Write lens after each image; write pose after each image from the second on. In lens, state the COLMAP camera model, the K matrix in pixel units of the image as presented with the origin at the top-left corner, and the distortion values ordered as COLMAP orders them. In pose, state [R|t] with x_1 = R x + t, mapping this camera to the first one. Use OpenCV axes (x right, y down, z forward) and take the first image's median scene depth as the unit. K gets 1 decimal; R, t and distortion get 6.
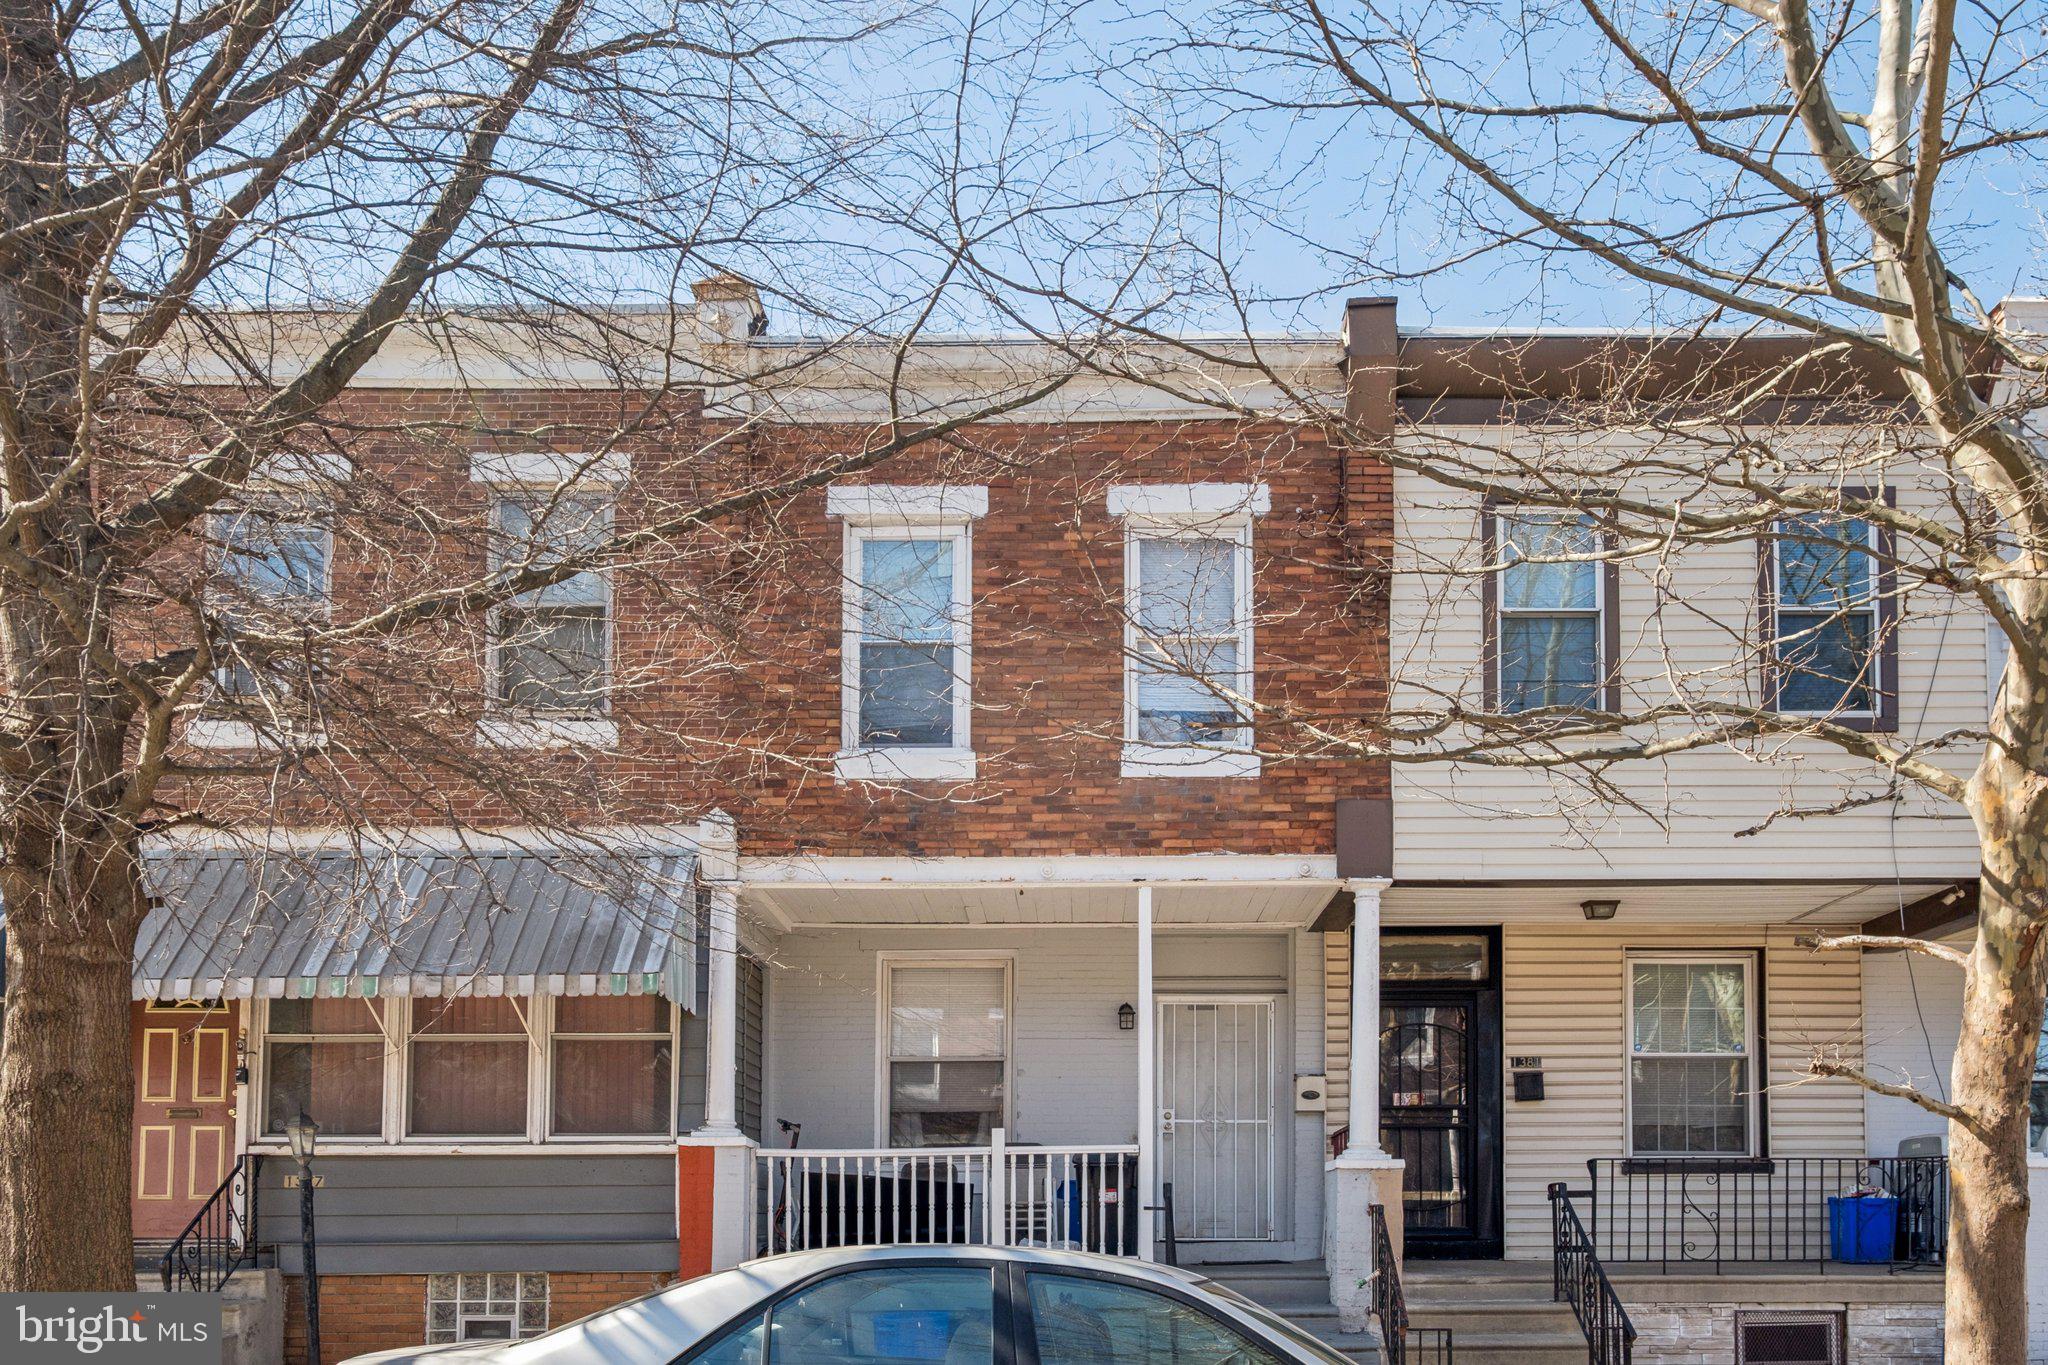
lens RADIAL K [[1553.1, 0, 1017.6], [0, 1553.1, 804.4], [0, 0, 1]] dist [0.001799, 0.007478]
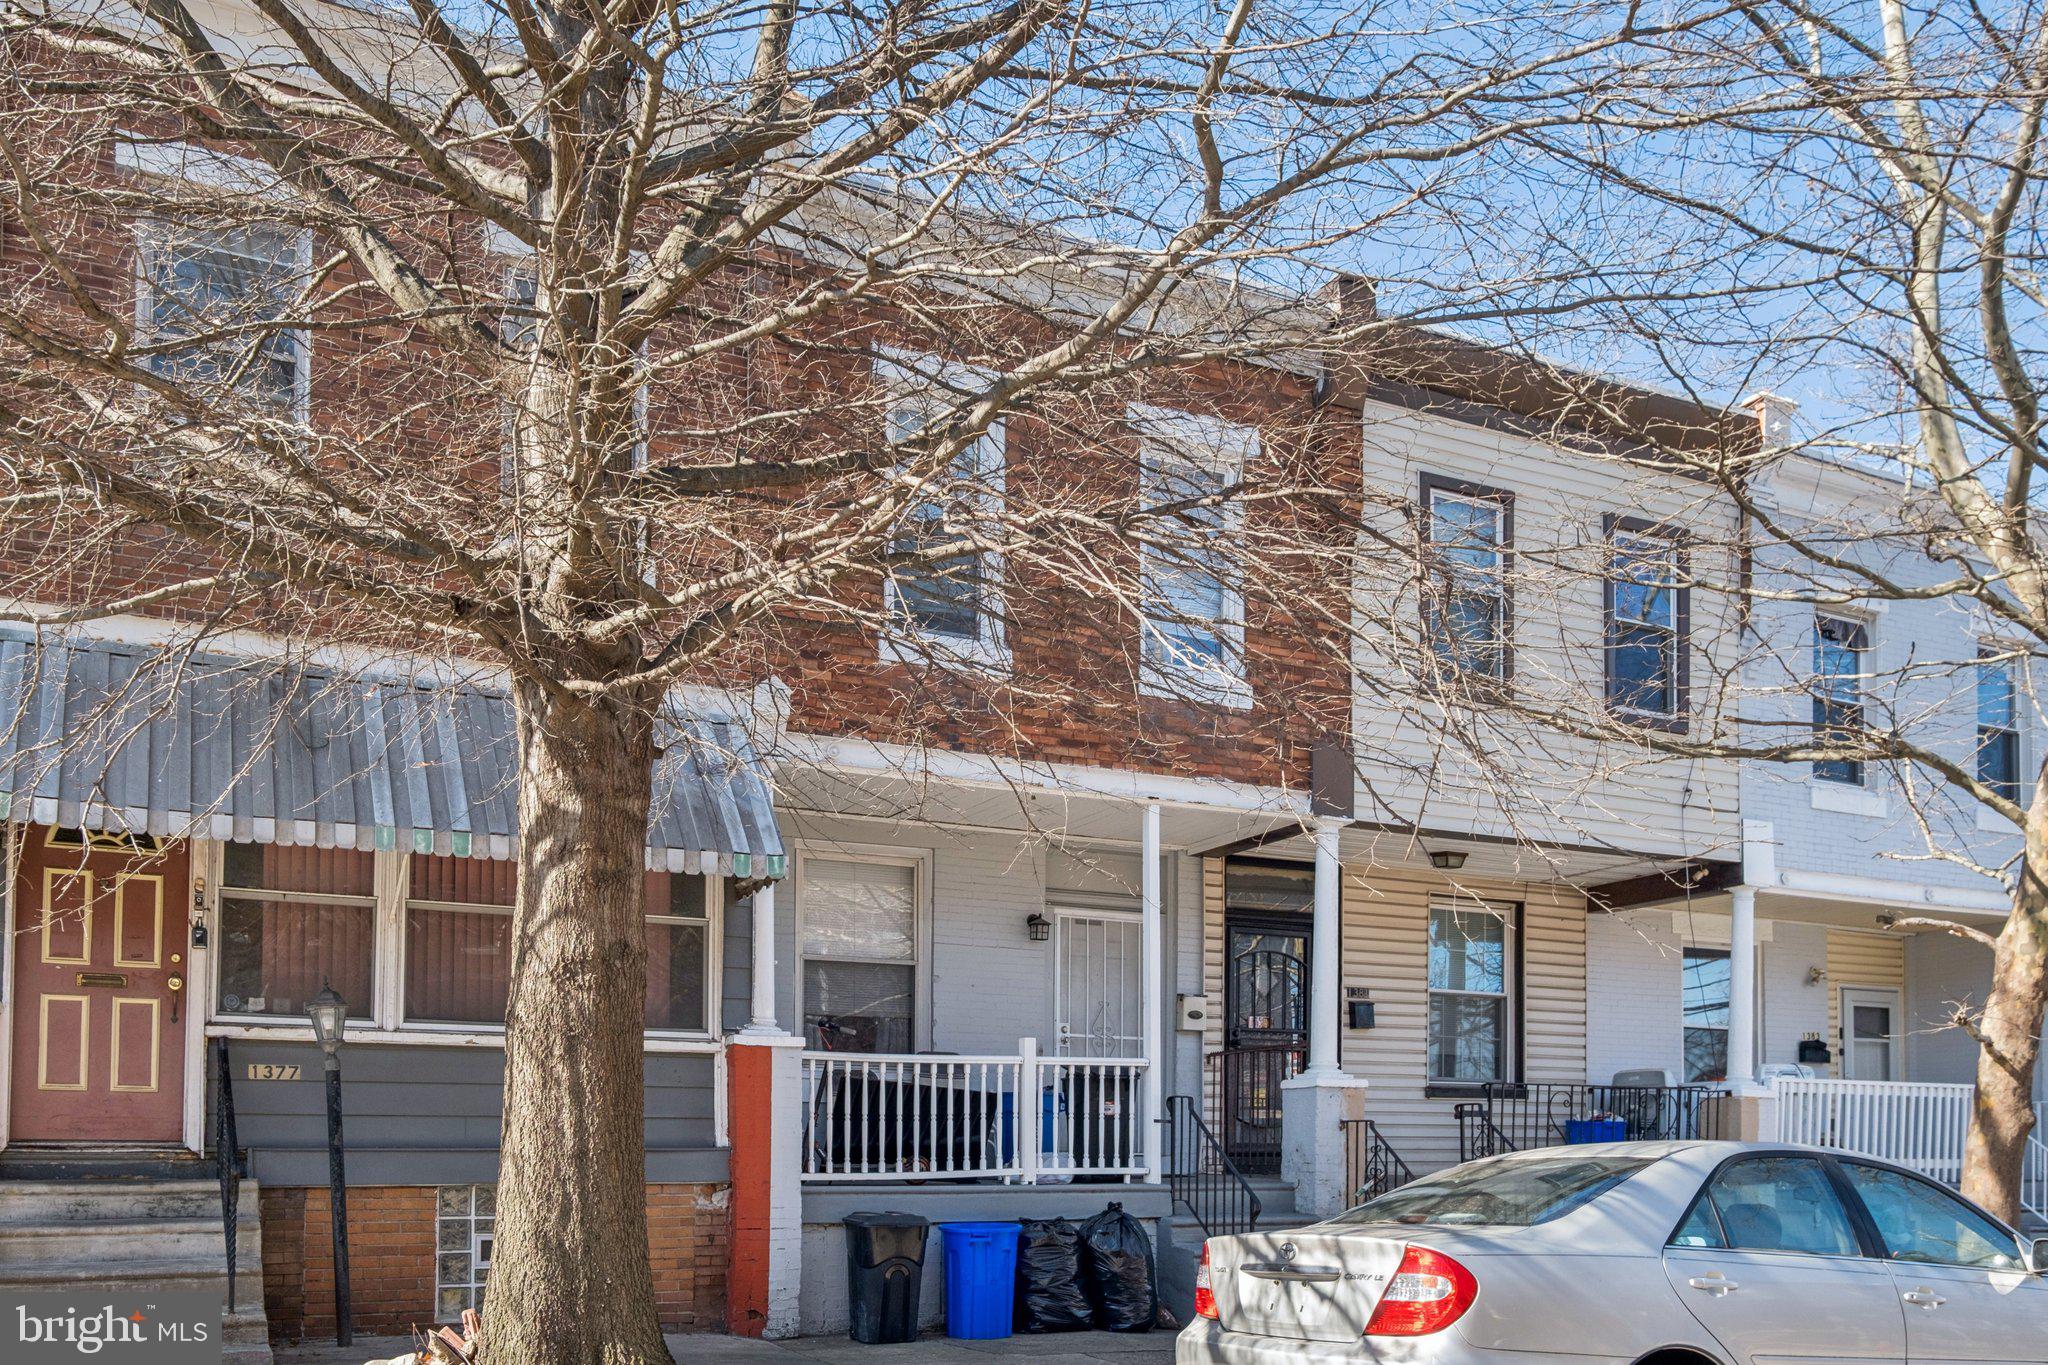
lens RADIAL K [[1757.3, 0, 1024.0], [0, 1757.3, 682.5], [0, 0, 1]] dist [0.007466, -0.004016]
pose [[0.886361, 0.125780, 0.445583, -0.512945], [-0.127390, 0.991499, -0.026476, 0.014921], [-0.445126, -0.033295, 0.894849, 0.012191]]
